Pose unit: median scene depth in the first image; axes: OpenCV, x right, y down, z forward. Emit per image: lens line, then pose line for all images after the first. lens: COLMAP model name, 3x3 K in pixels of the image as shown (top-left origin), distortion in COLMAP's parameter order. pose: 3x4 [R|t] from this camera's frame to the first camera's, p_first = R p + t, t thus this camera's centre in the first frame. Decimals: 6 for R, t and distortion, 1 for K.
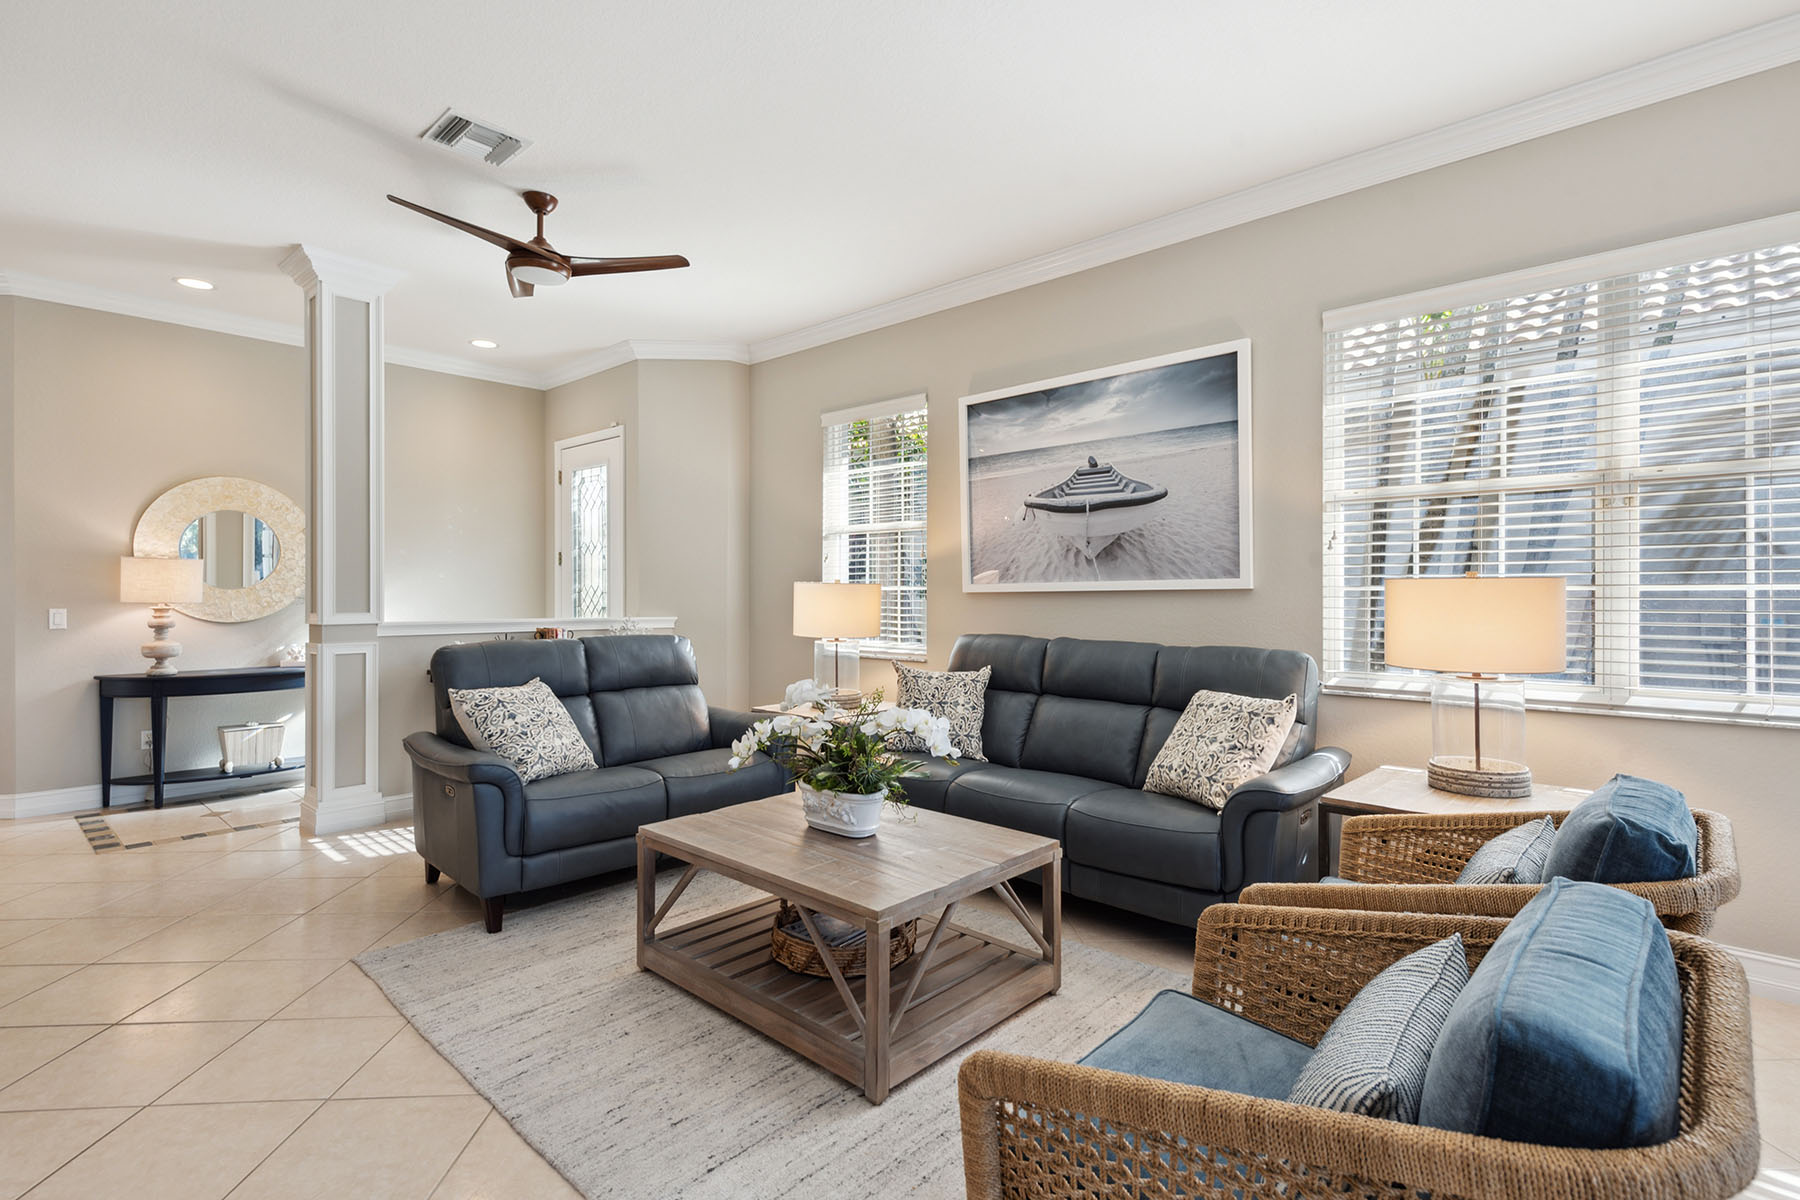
lens RADIAL K [[839.0, 0, 892.5], [0, 839.0, 598.9], [0, 0, 1]] dist [0.016163, -0.002671]
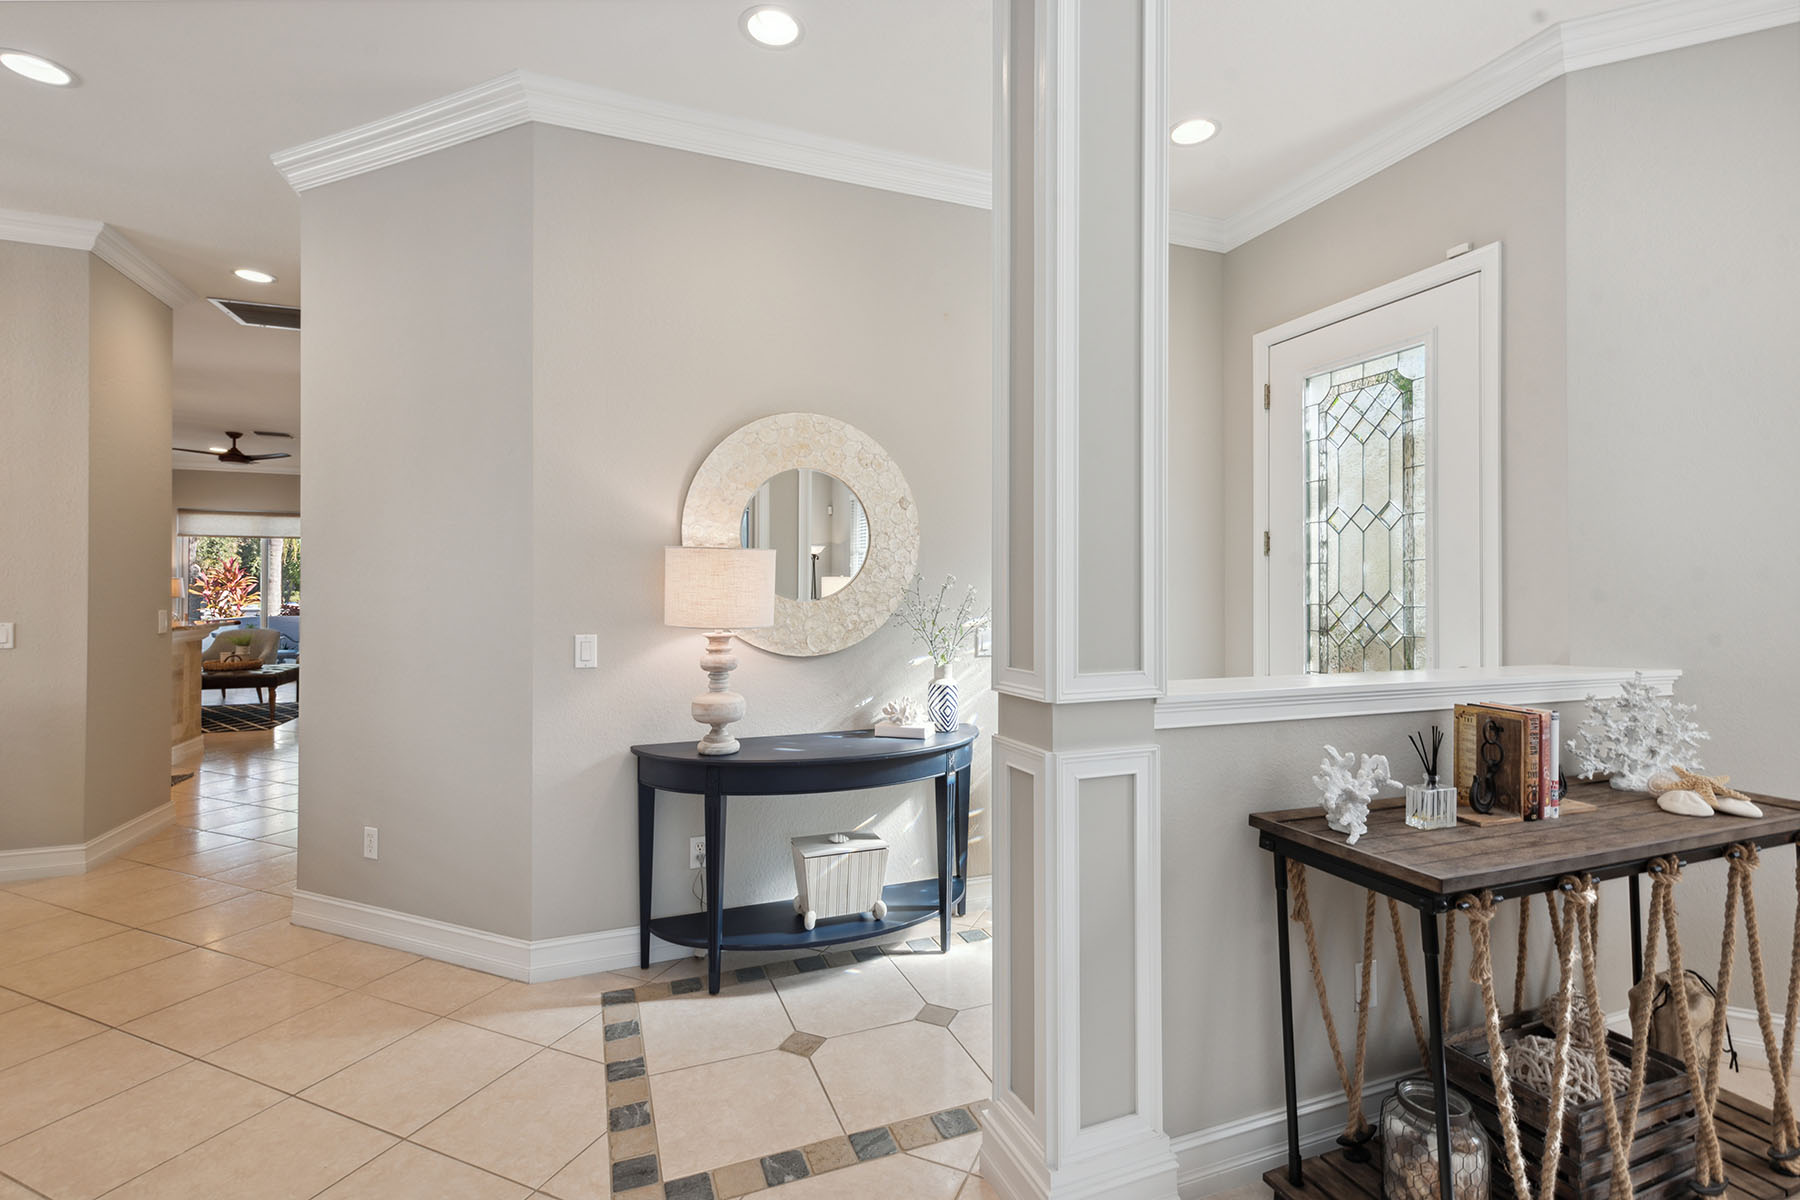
lens RADIAL K [[839.0, 0, 913.9], [0, 839.0, 589.9], [0, 0, 1]] dist [0.016163, -0.002671]
pose [[0.899009, -0.001849, -0.437926, -0.442432], [-0.001860, 0.999966, -0.008040, -0.014099], [0.437926, 0.008042, 0.898975, 0.488752]]
